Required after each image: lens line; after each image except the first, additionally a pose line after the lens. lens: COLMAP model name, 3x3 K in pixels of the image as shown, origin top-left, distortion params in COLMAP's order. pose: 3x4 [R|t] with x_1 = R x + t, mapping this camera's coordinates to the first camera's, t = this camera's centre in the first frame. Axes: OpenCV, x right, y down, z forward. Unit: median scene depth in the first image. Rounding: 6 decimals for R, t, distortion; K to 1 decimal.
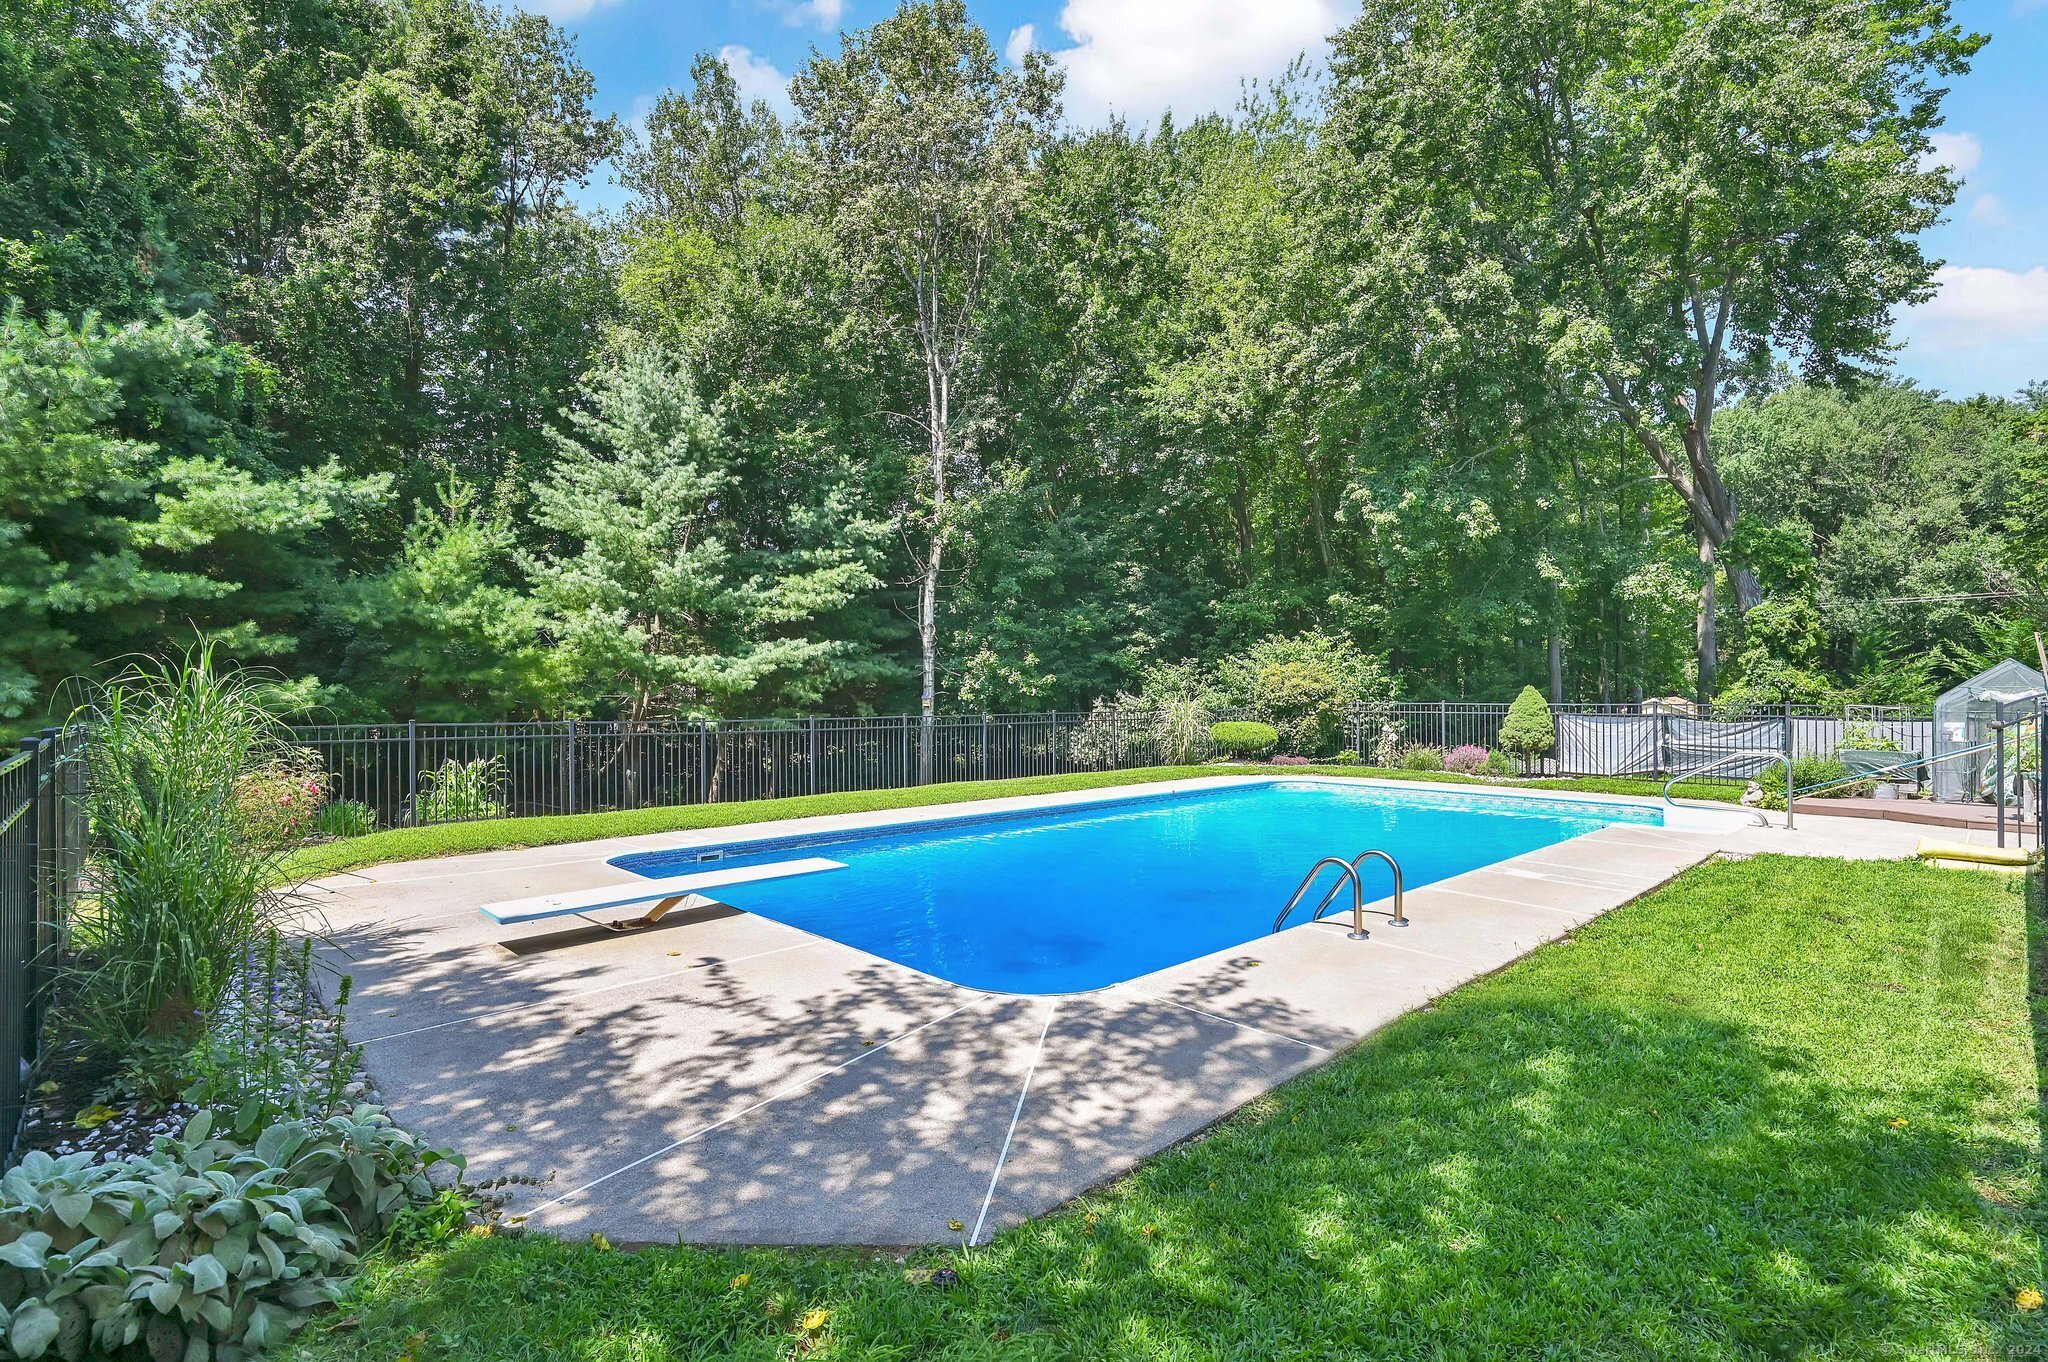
lens RADIAL K [[958.4, 0, 1024.0], [0, 958.4, 677.9], [0, 0, 1]] dist [-0.005193, -0.000098]
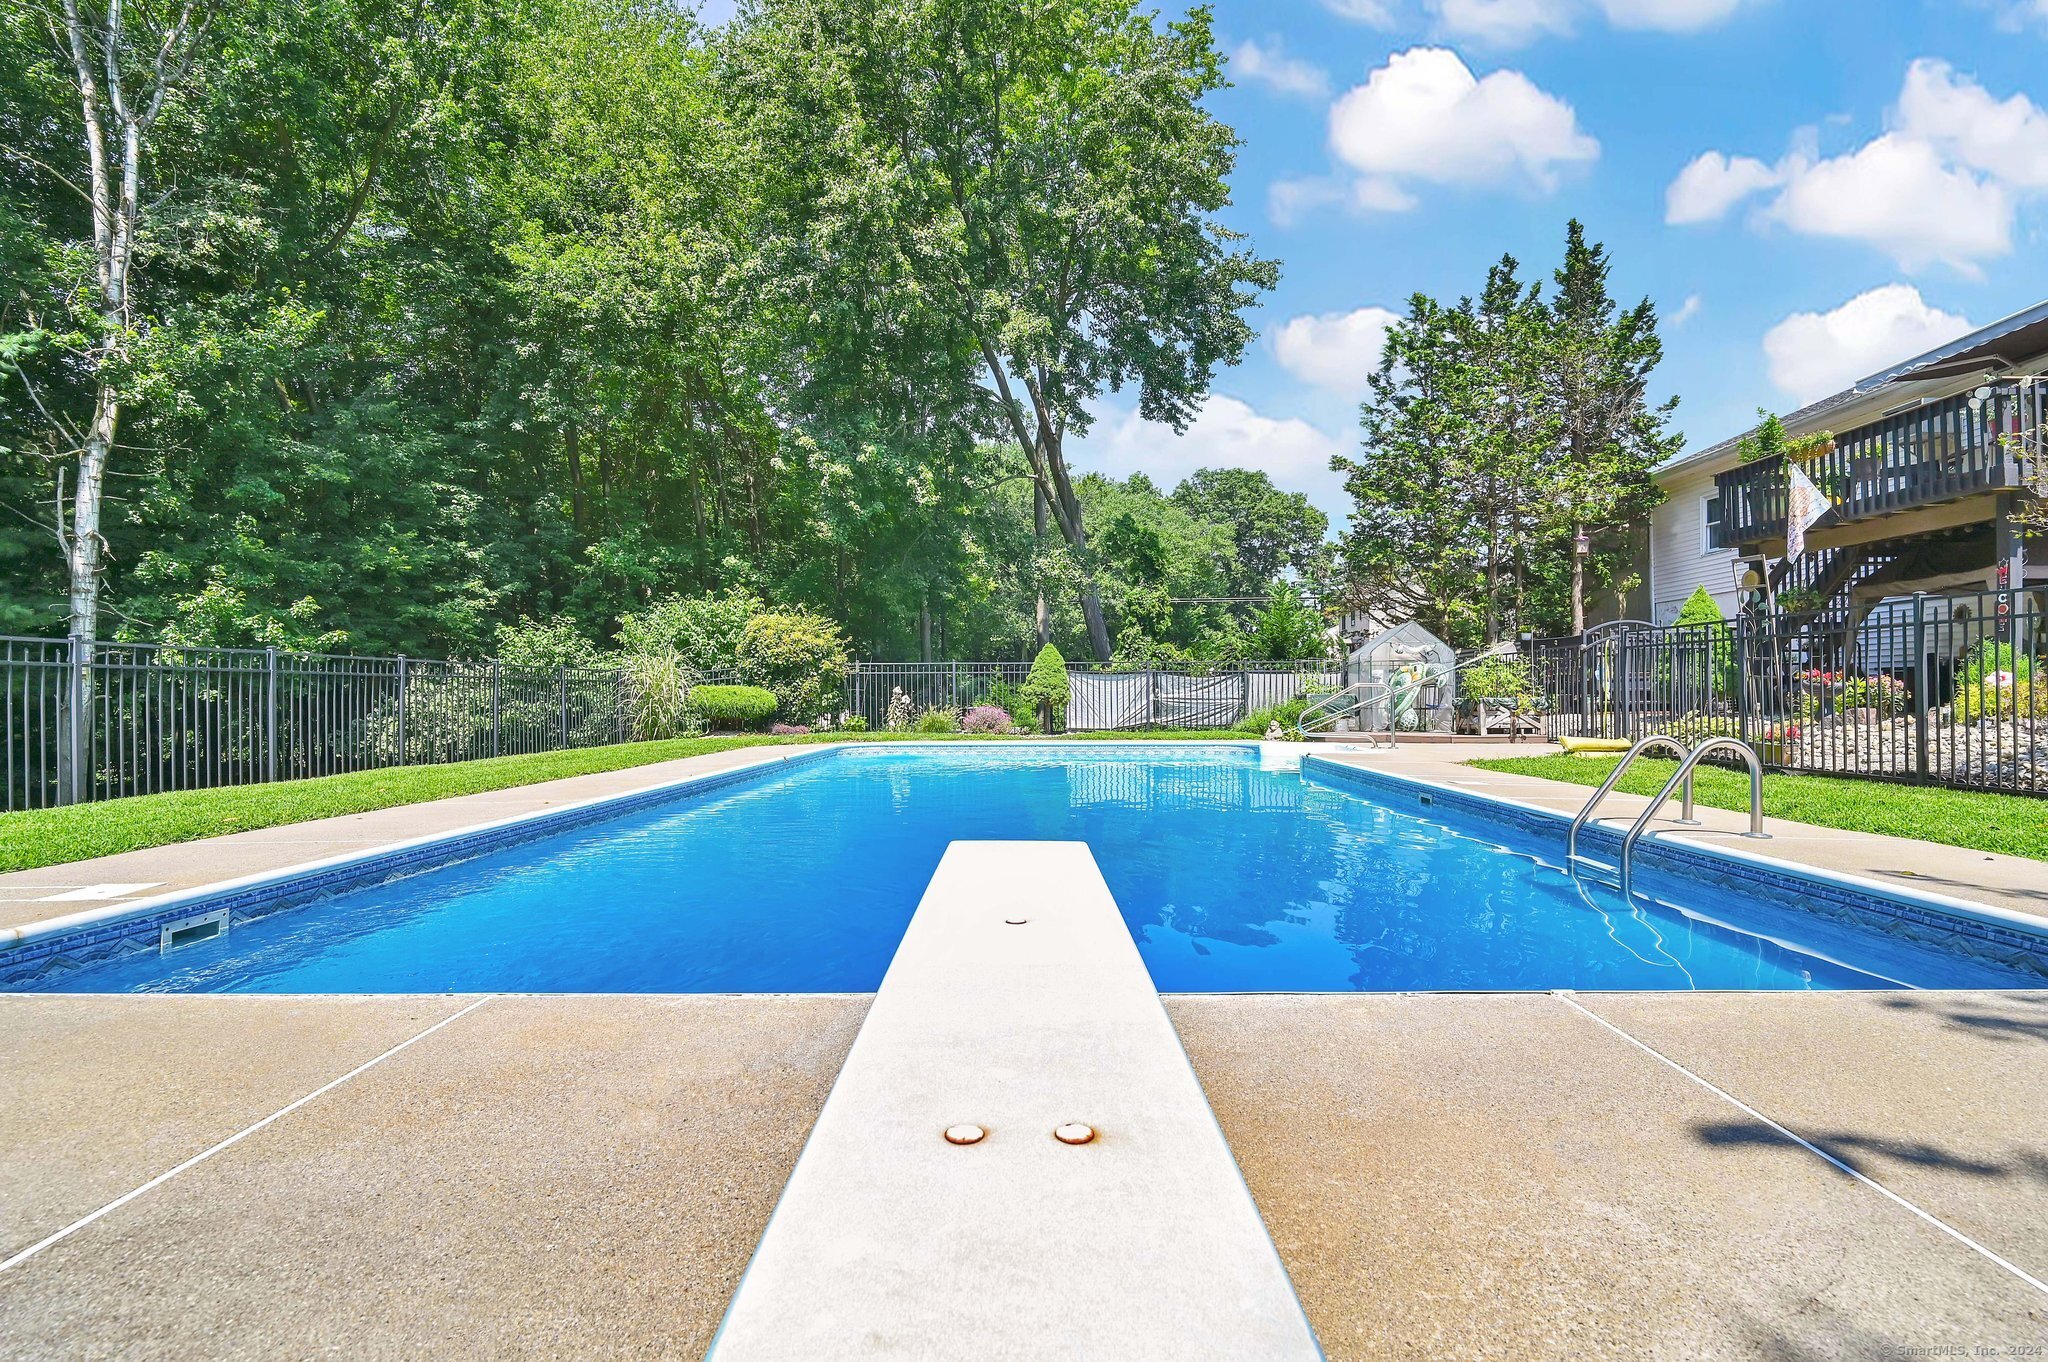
lens RADIAL K [[958.4, 0, 1015.3], [0, 958.4, 685.9], [0, 0, 1]] dist [-0.005193, -0.000098]
pose [[0.689060, 0.011175, 0.724618, -0.145133], [-0.011352, 0.999925, -0.004626, 0.036848], [-0.724615, -0.005039, 0.689135, 0.209058]]
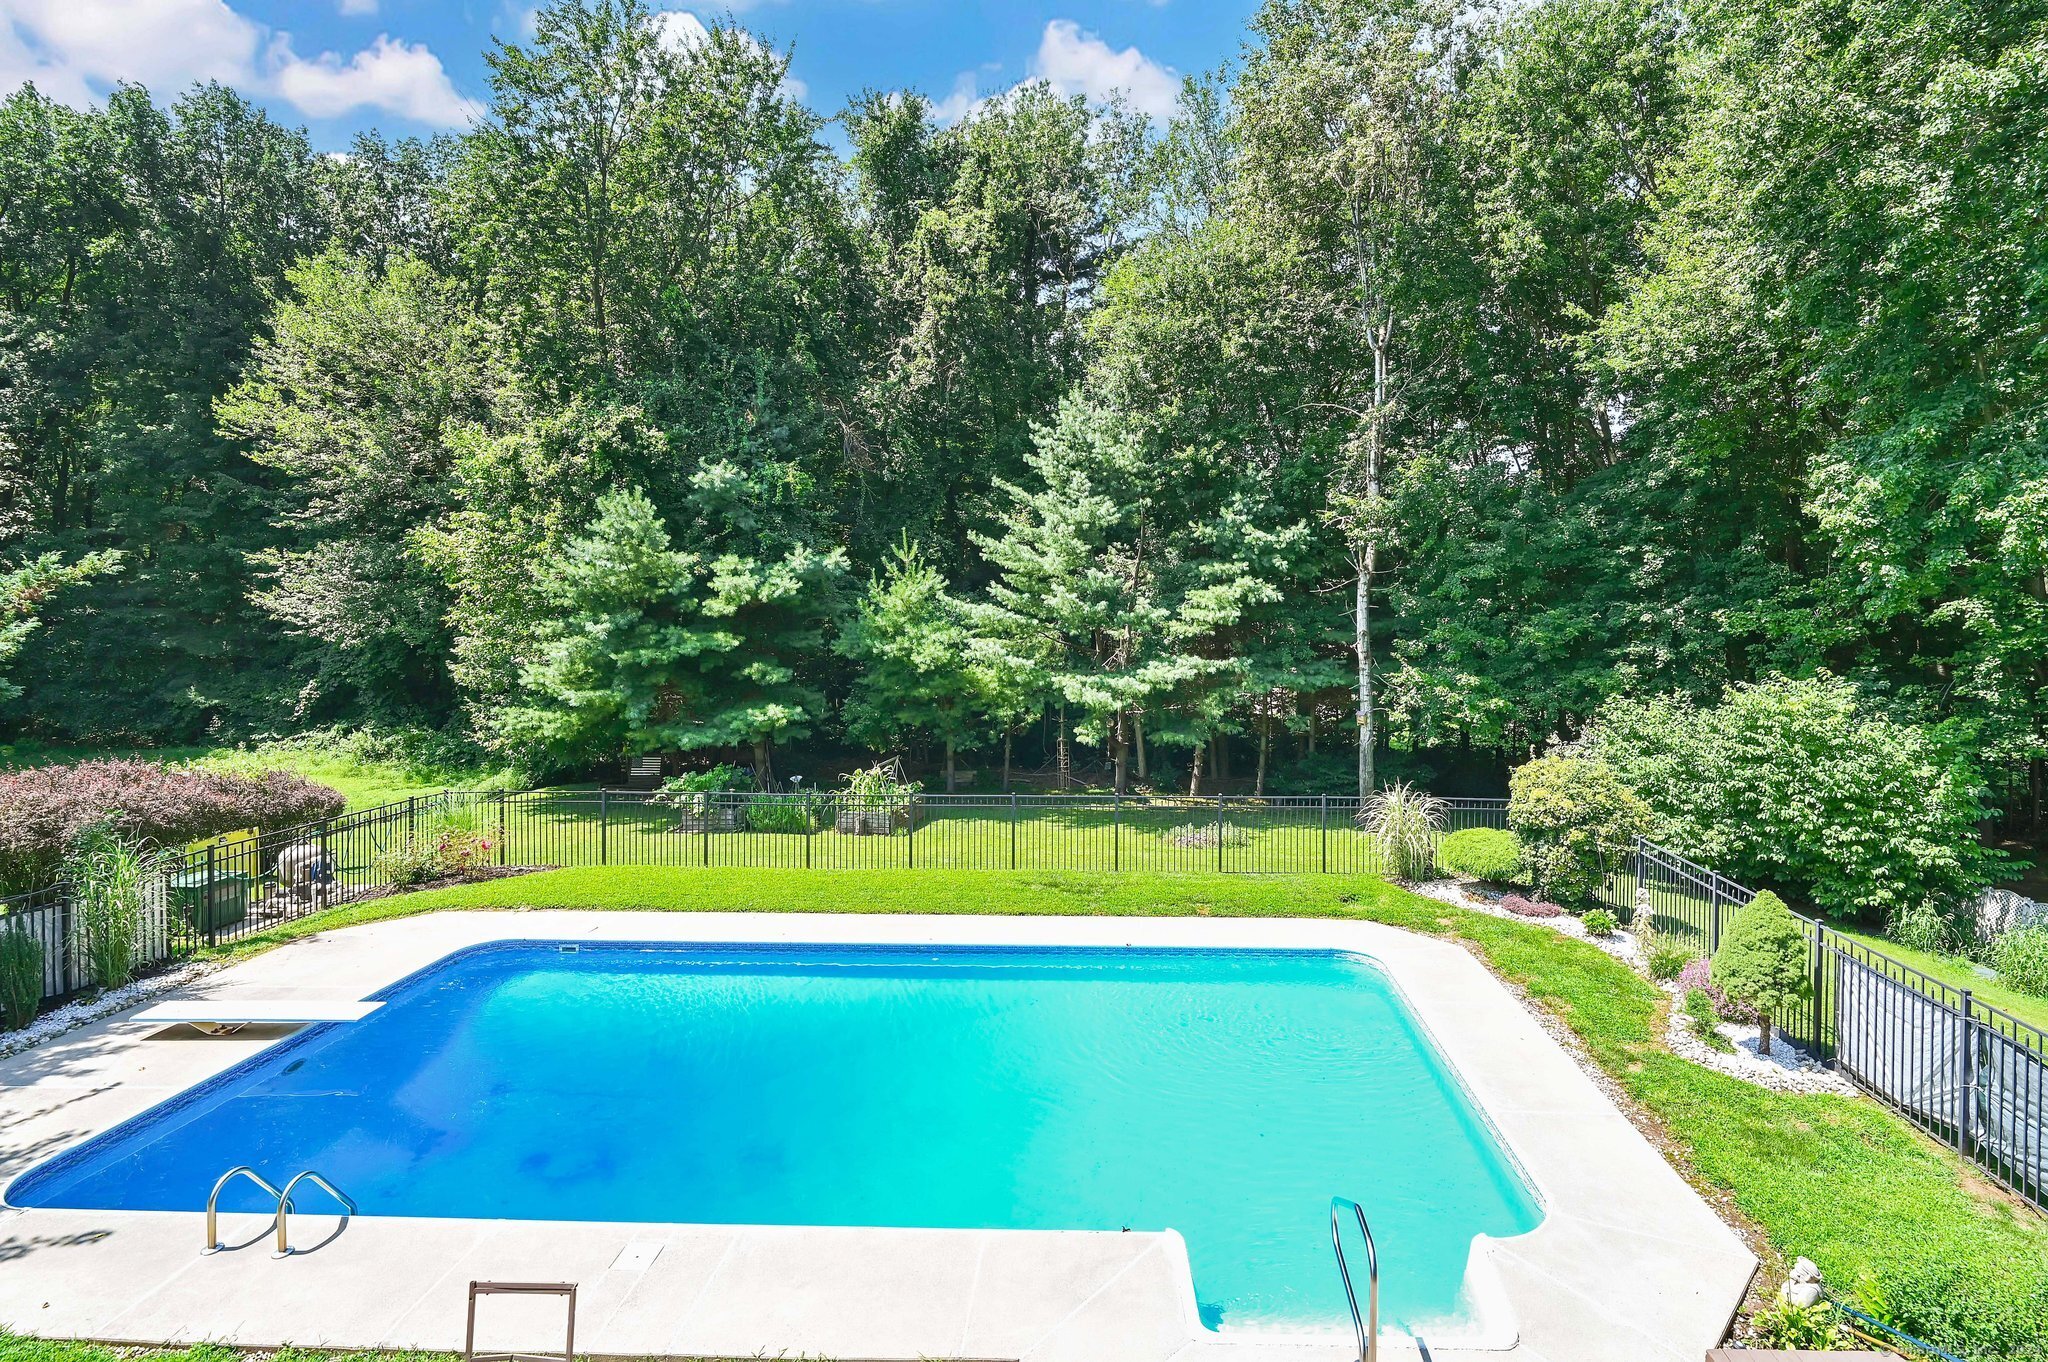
lens RADIAL K [[958.4, 0, 1116.0], [0, 958.4, 620.3], [0, 0, 1]] dist [-0.005193, -0.000098]
pose [[0.713482, 0.017643, -0.700451, 0.410537], [0.007493, 0.999434, 0.032807, -0.110320], [0.700633, -0.028656, 0.712946, 0.215368]]
